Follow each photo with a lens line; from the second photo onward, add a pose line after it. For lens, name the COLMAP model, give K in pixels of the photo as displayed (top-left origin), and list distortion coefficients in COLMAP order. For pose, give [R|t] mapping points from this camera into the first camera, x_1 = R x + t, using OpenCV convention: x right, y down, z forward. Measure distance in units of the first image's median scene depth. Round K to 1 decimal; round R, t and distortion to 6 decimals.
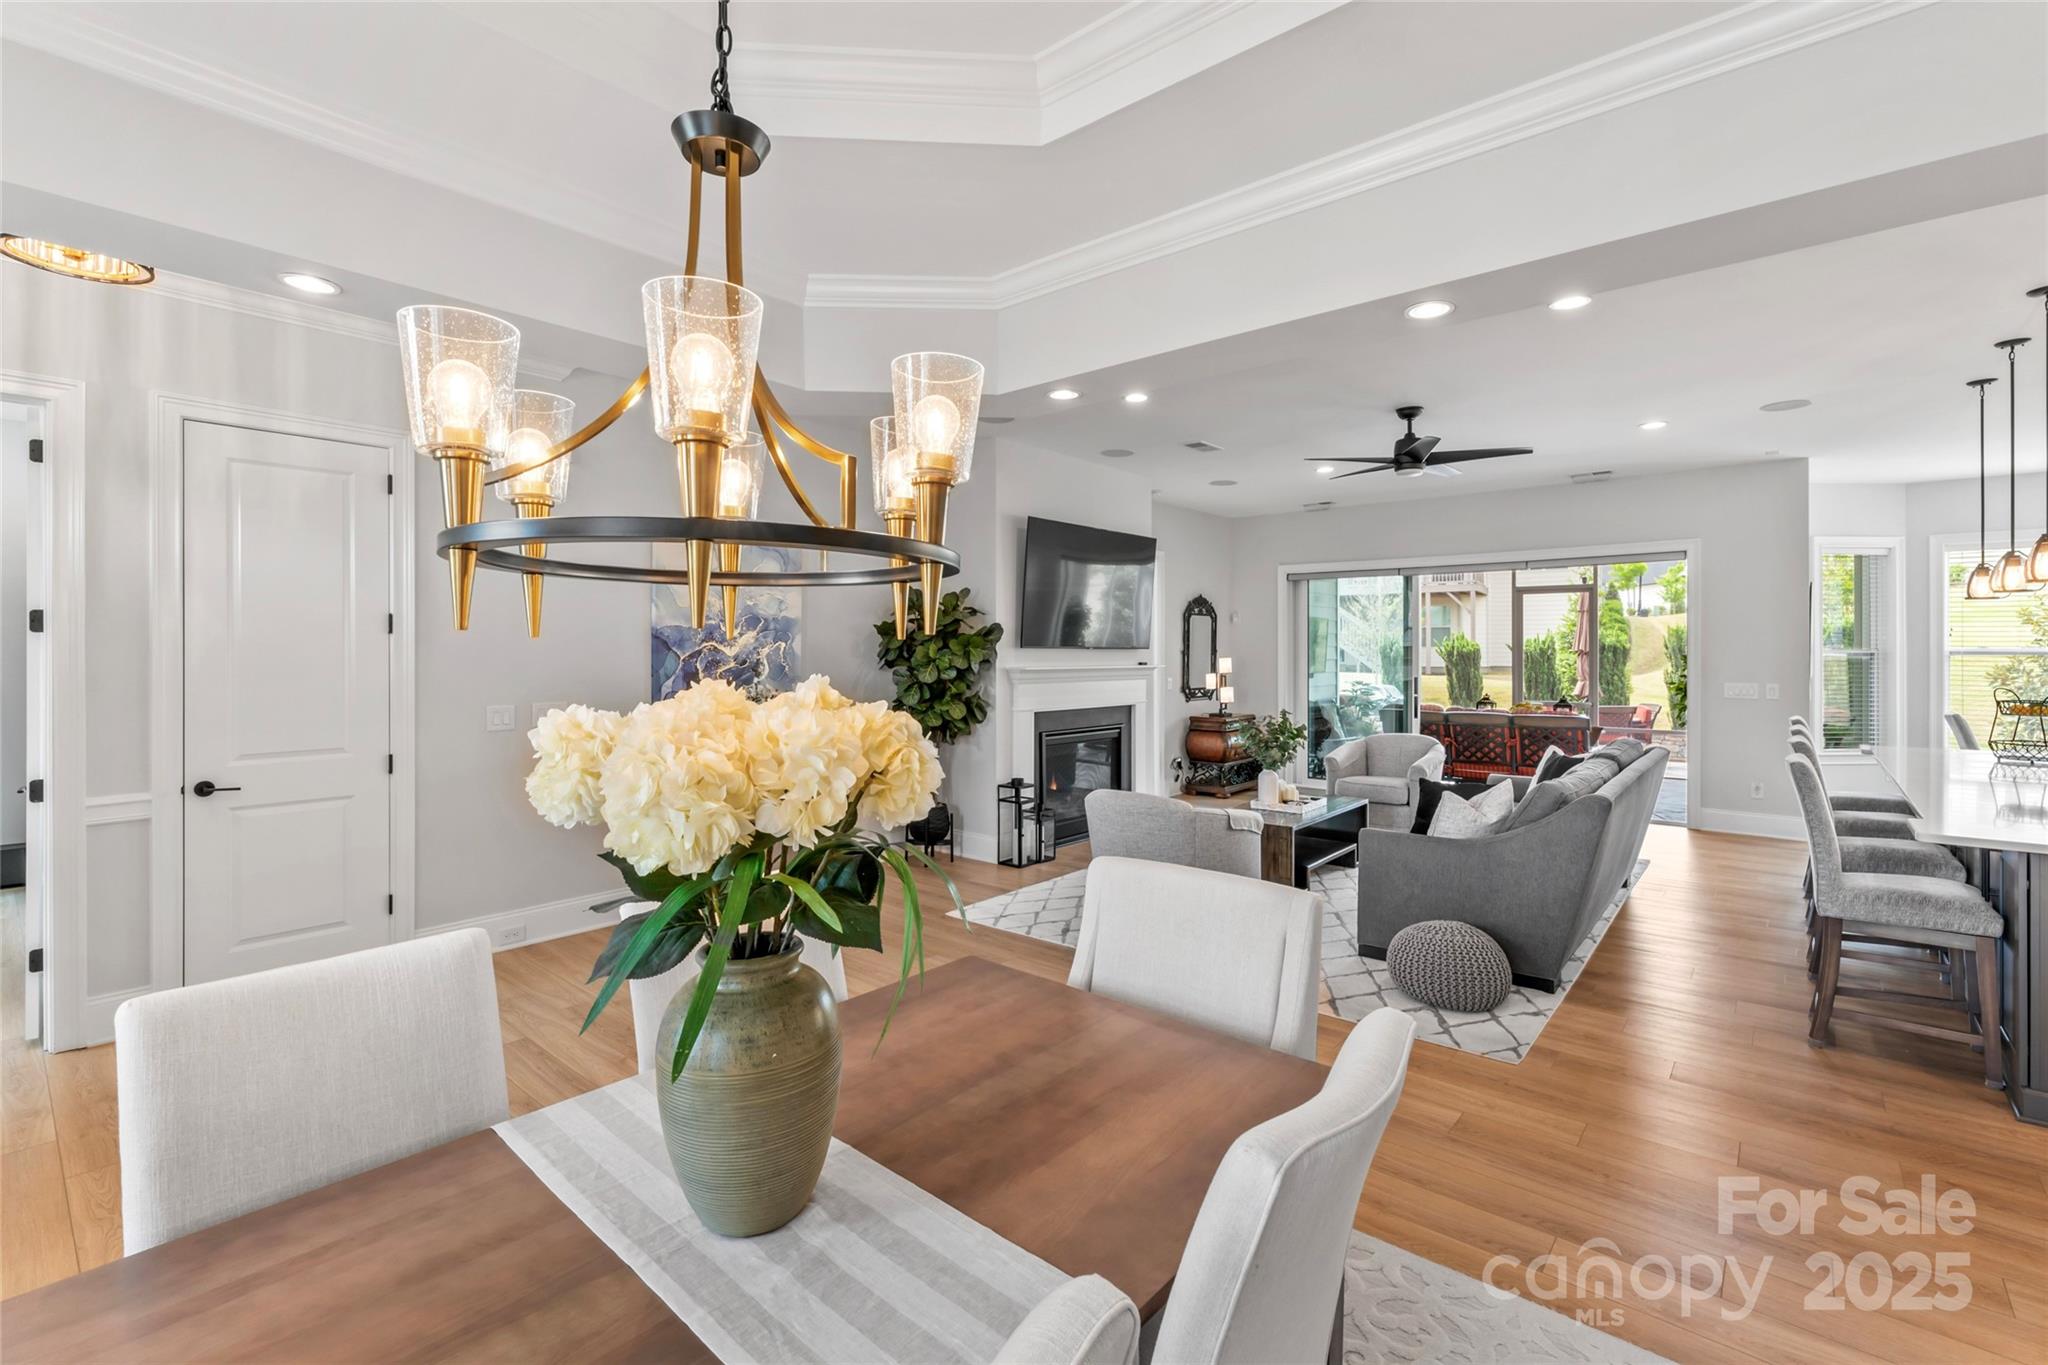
lens RADIAL K [[921.1, 0, 993.7], [0, 921.1, 647.8], [0, 0, 1]] dist [0.000549, 0.000481]
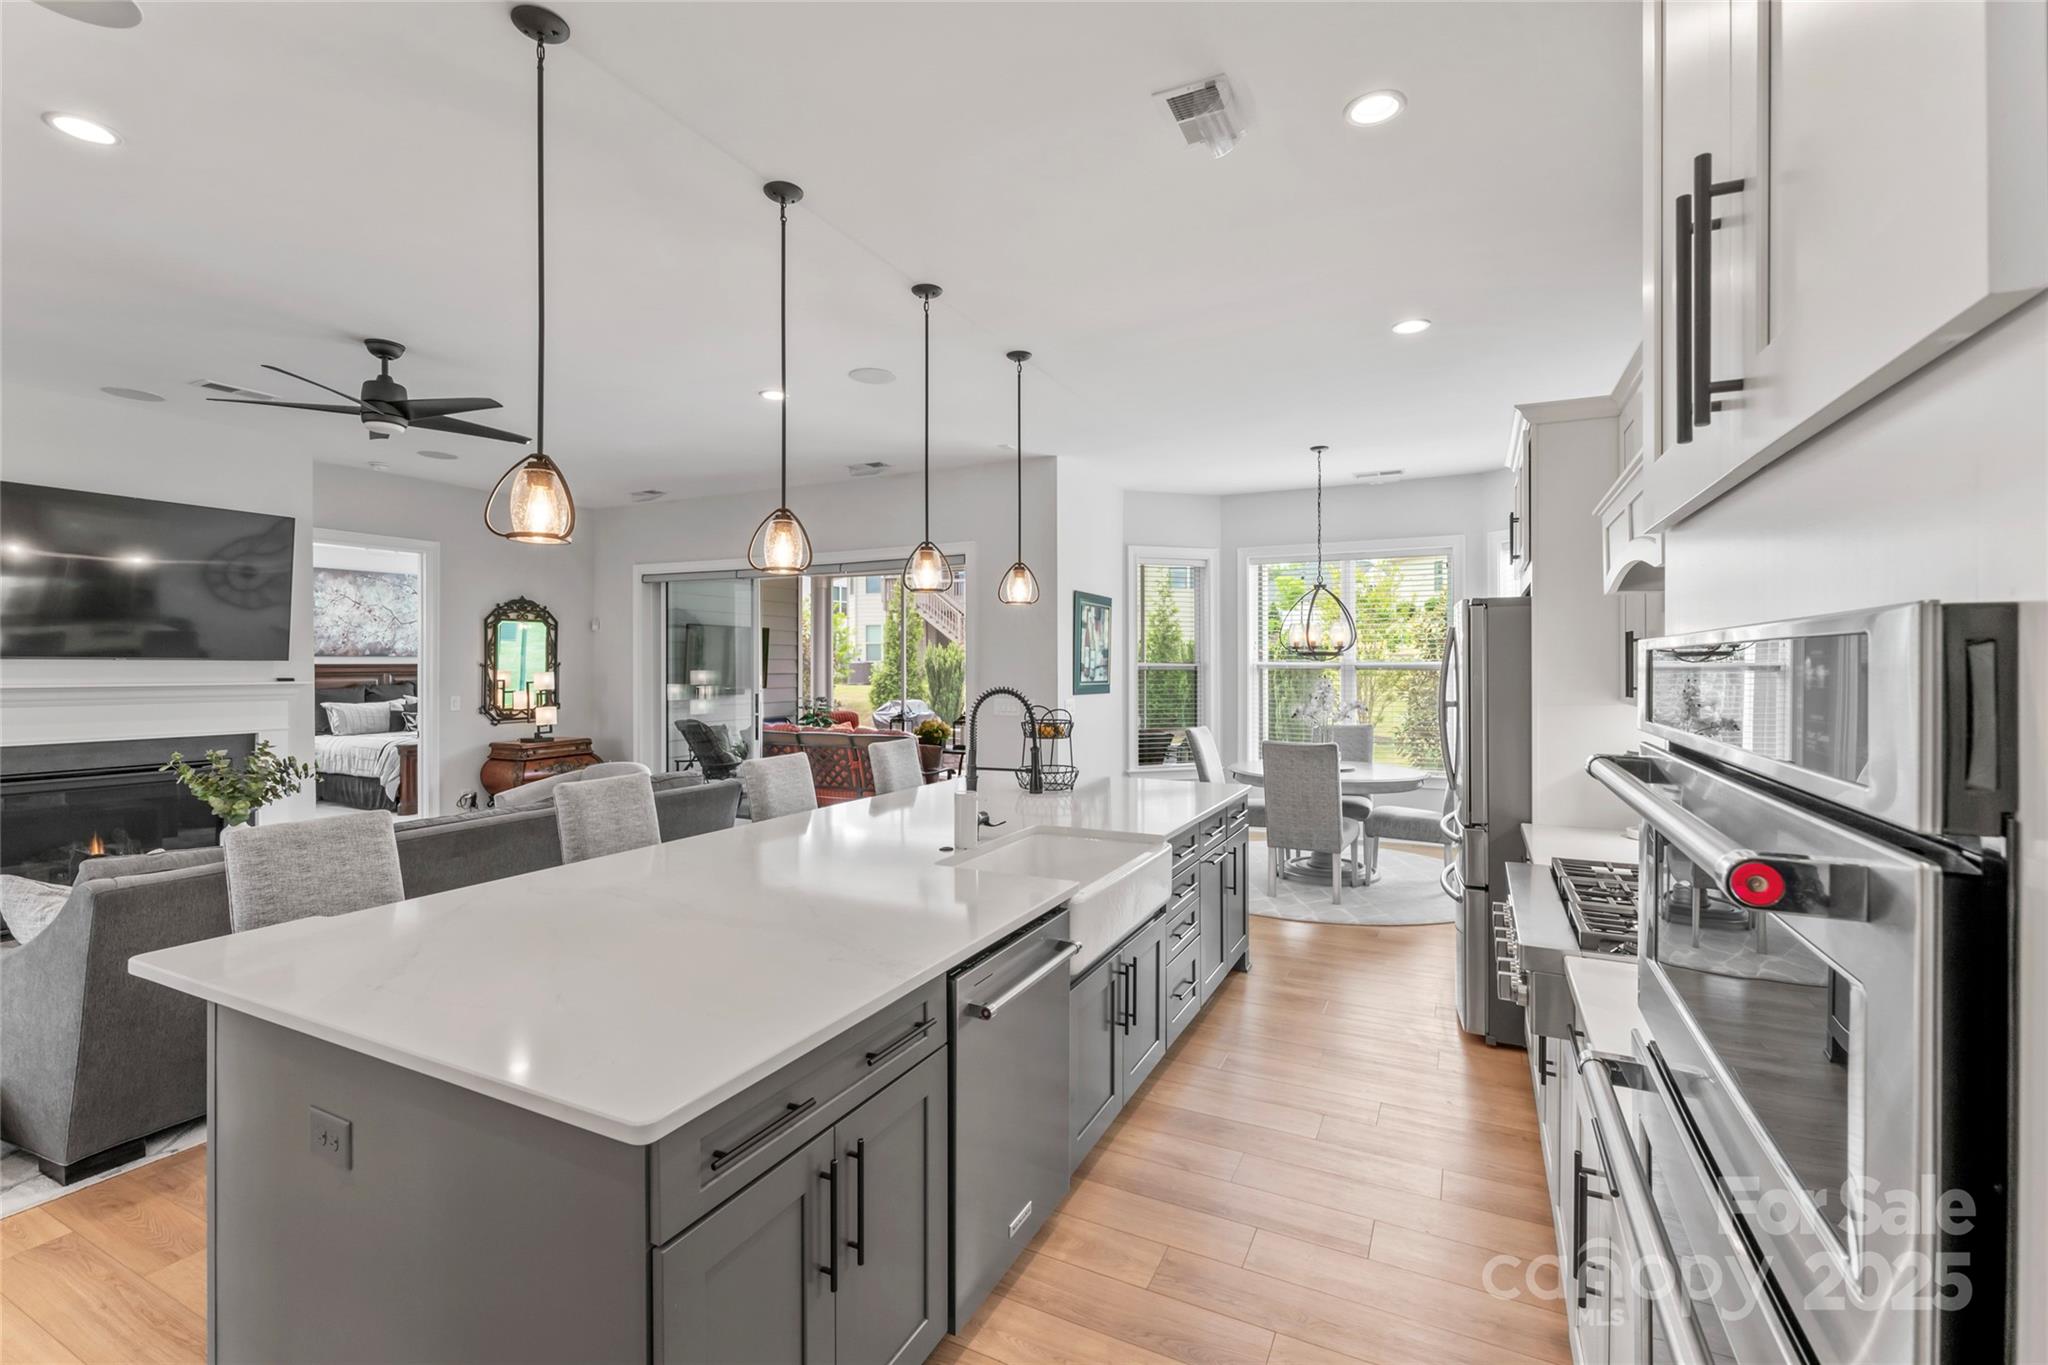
lens RADIAL K [[921.1, 0, 1023.6], [0, 921.1, 662.3], [0, 0, 1]] dist [0.000549, 0.000481]
pose [[0.969534, 0.001403, 0.244953, 0.468748], [-0.001275, 0.999999, -0.000678, 0.002098], [-0.244954, 0.000345, 0.969535, 0.080482]]
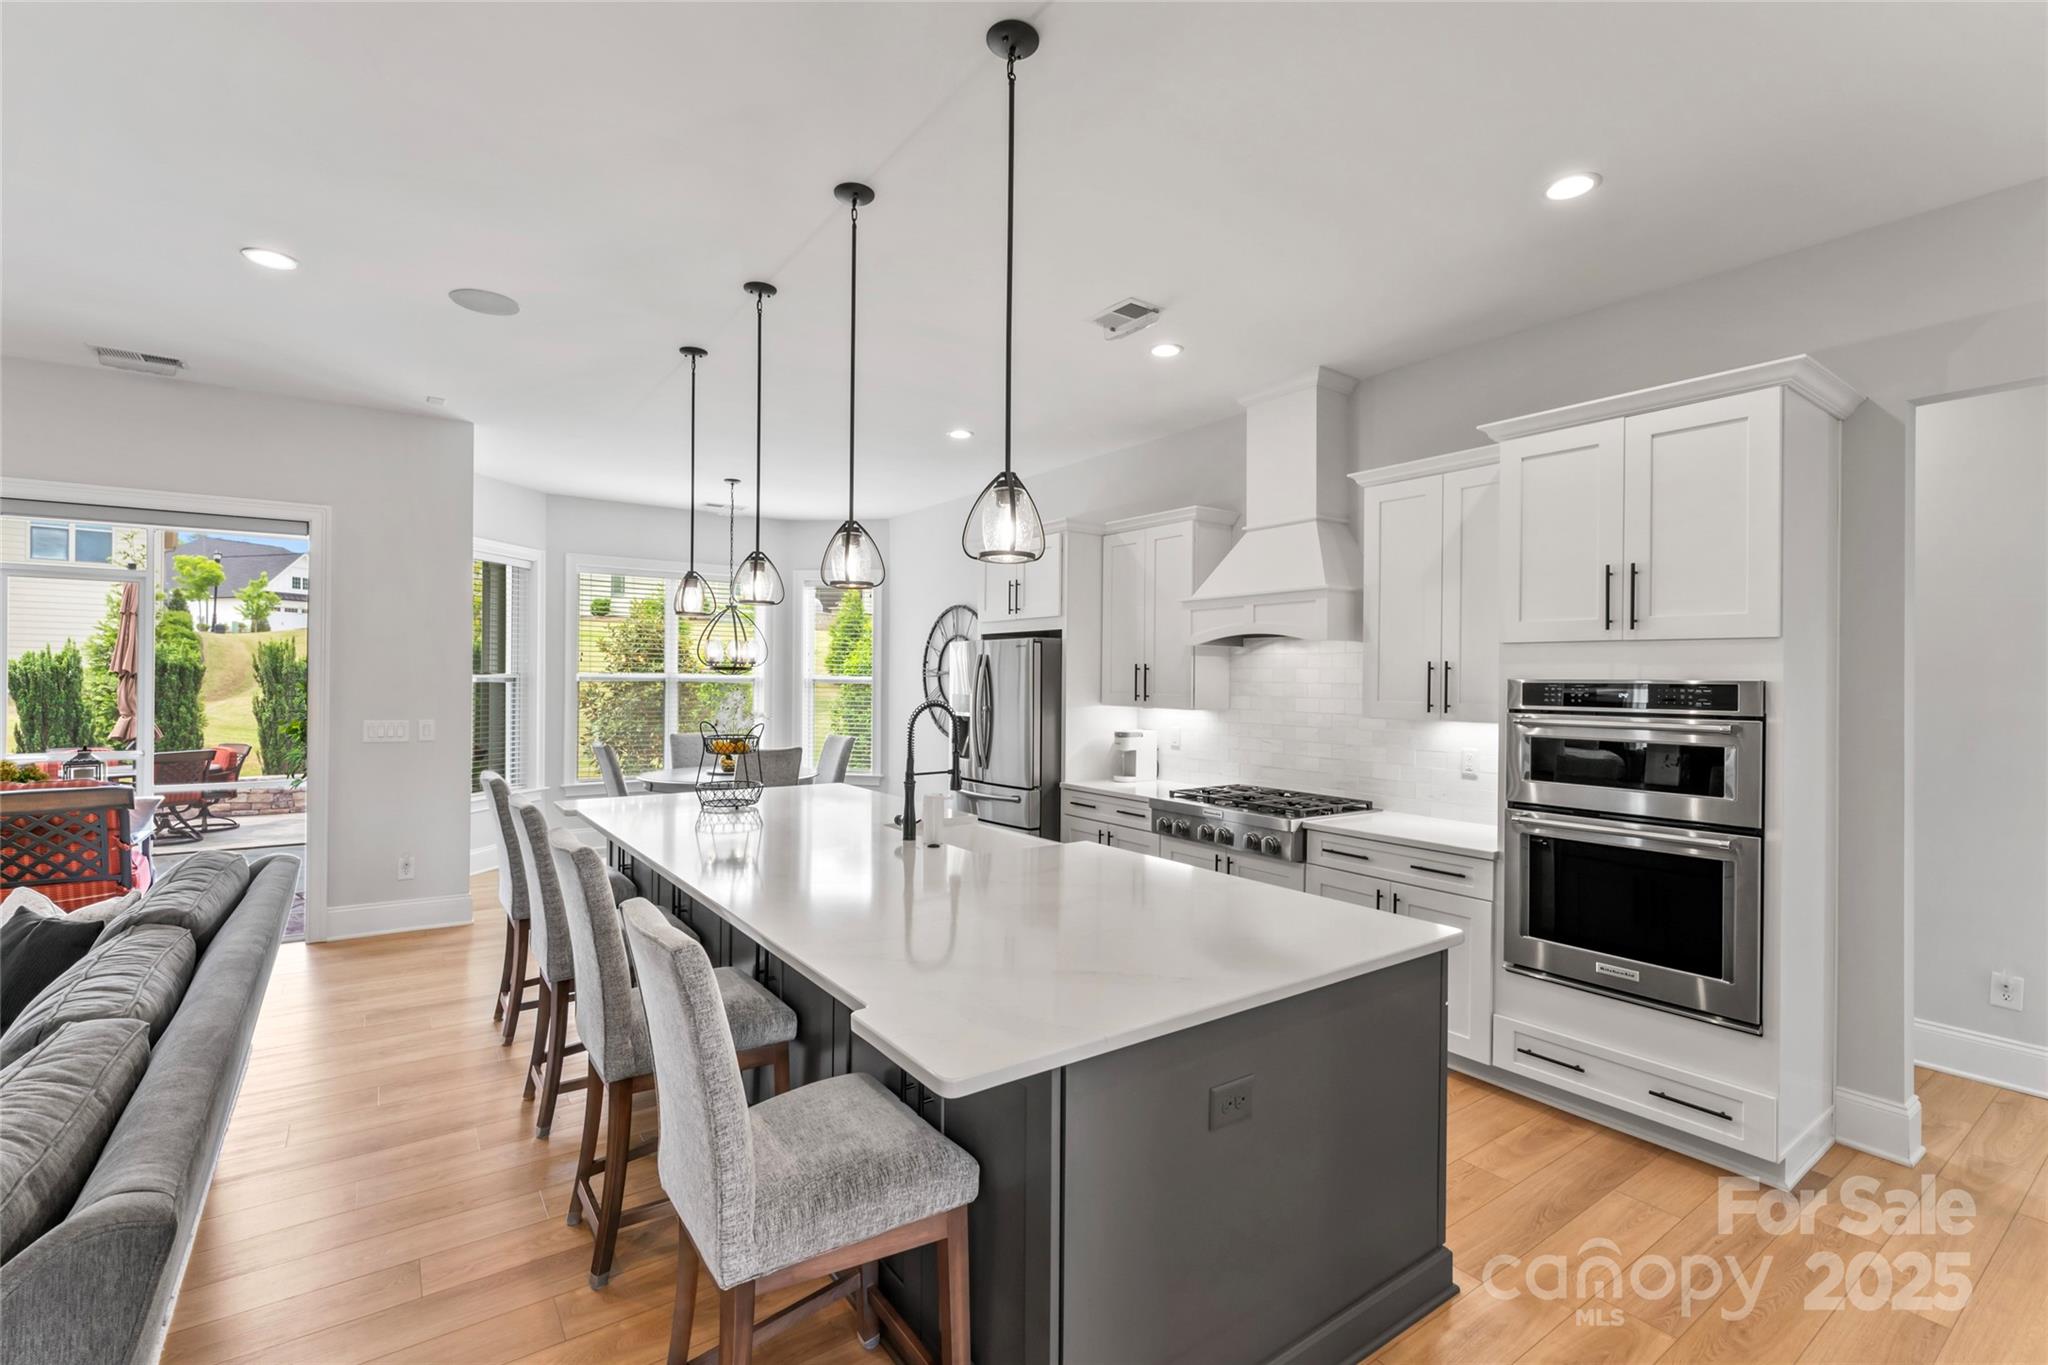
lens RADIAL K [[921.1, 0, 1038.8], [0, 921.1, 676.2], [0, 0, 1]] dist [0.000549, 0.000481]
pose [[0.225584, 0.006590, 0.974201, 0.182995], [-0.012397, 0.999916, -0.003893, 0.001114], [-0.974145, -0.011199, 0.225647, 0.274785]]
